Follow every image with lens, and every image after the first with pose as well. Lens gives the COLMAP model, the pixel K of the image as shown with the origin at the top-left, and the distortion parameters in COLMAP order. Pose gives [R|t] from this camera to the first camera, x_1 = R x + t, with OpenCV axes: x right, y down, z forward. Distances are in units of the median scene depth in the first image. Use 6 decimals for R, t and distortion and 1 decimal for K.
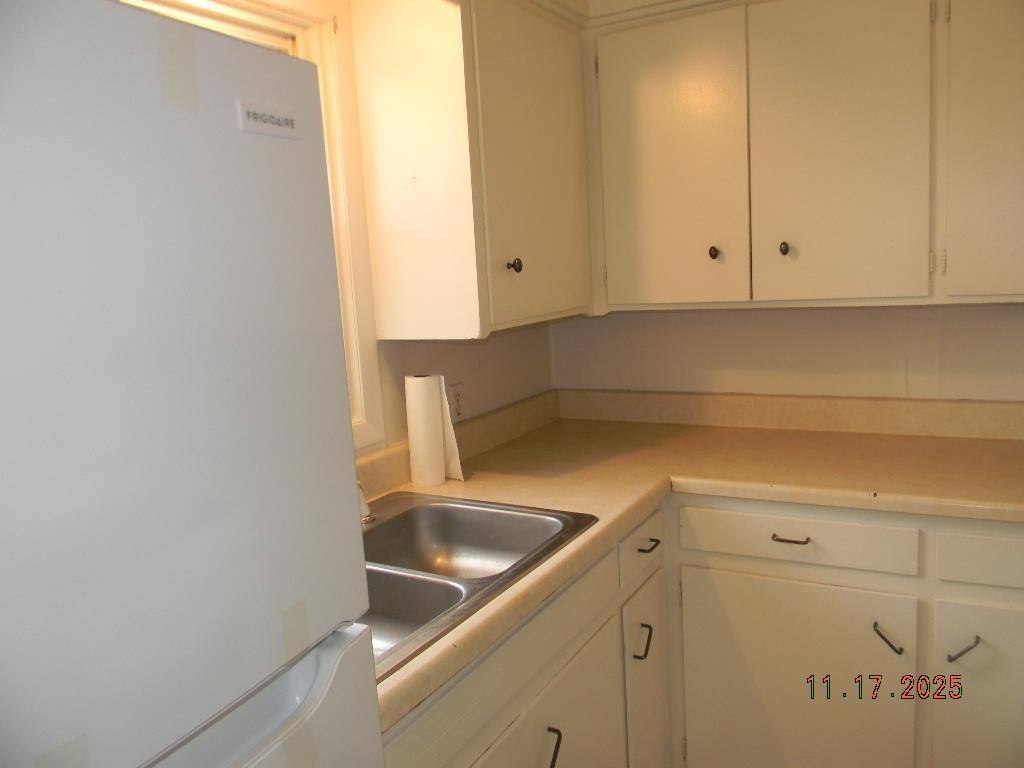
lens RADIAL K [[820.8, 0, 514.6], [0, 820.8, 383.2], [0, 0, 1]] dist [-0.001545, 0.001453]
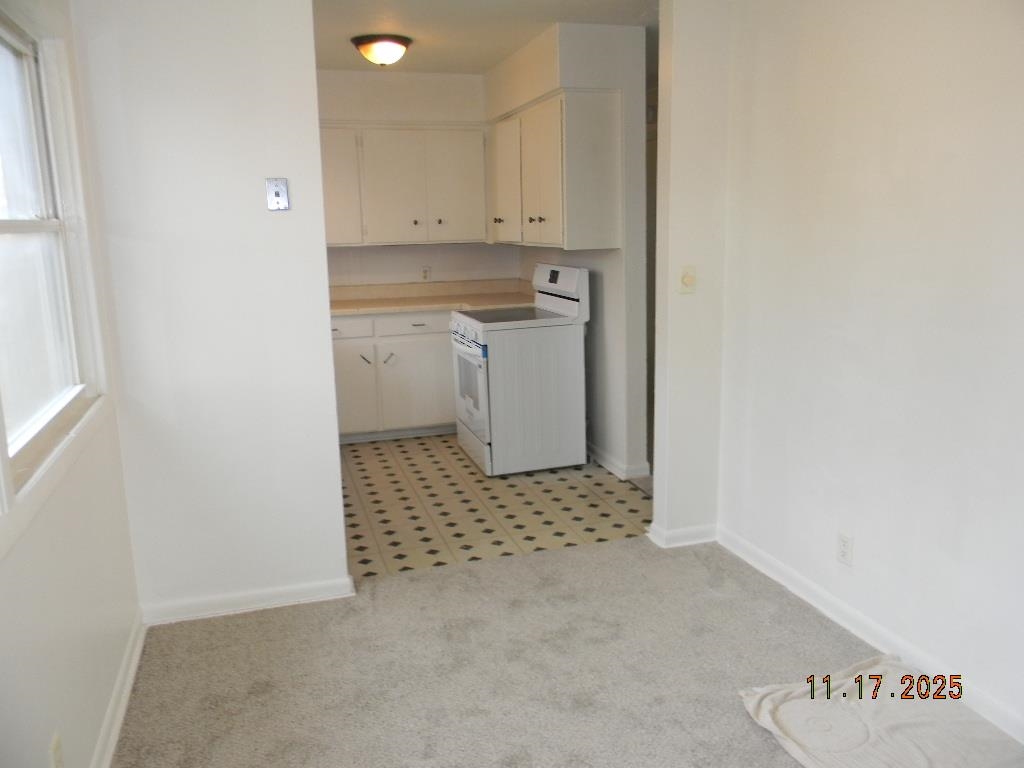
lens RADIAL K [[820.8, 0, 511.5], [0, 820.8, 386.1], [0, 0, 1]] dist [-0.001545, 0.001453]
pose [[0.692381, -0.097876, 0.714863, -1.291661], [0.082535, 0.994997, 0.056291, 0.288822], [-0.716796, 0.020027, 0.696995, -1.411864]]
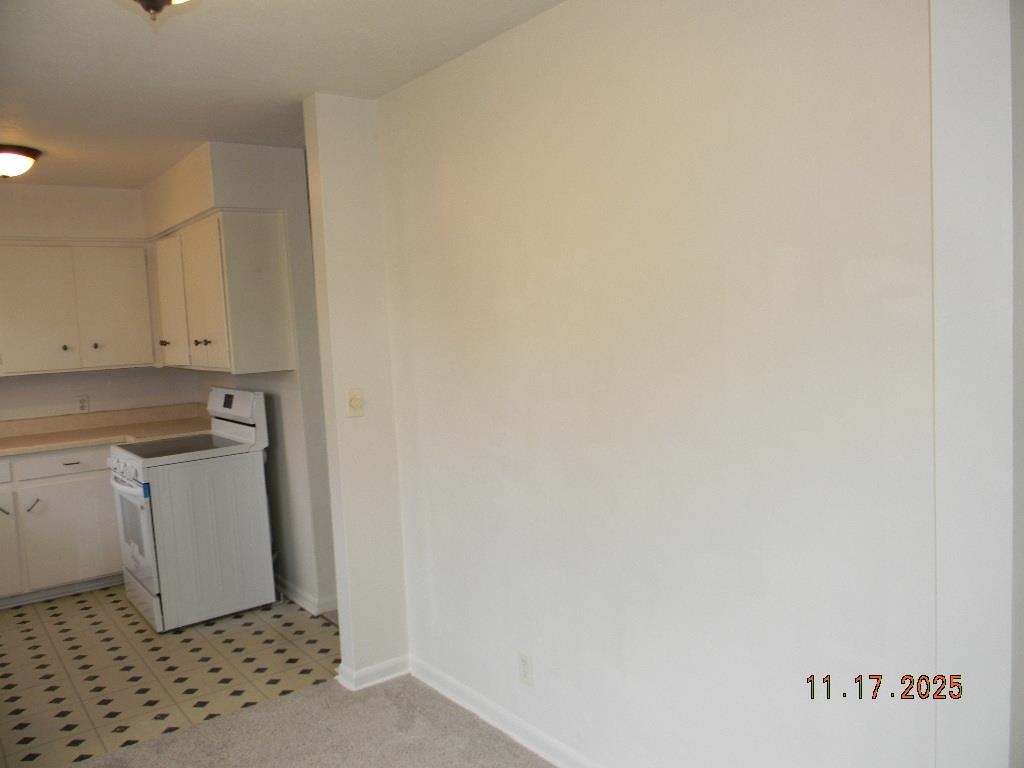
lens RADIAL K [[820.8, 0, 516.2], [0, 820.8, 385.9], [0, 0, 1]] dist [-0.001545, 0.001453]
pose [[0.410835, -0.034888, 0.911042, -1.152602], [0.152331, 0.987847, -0.030865, 0.259193], [-0.898894, 0.151461, 0.411157, -1.468719]]
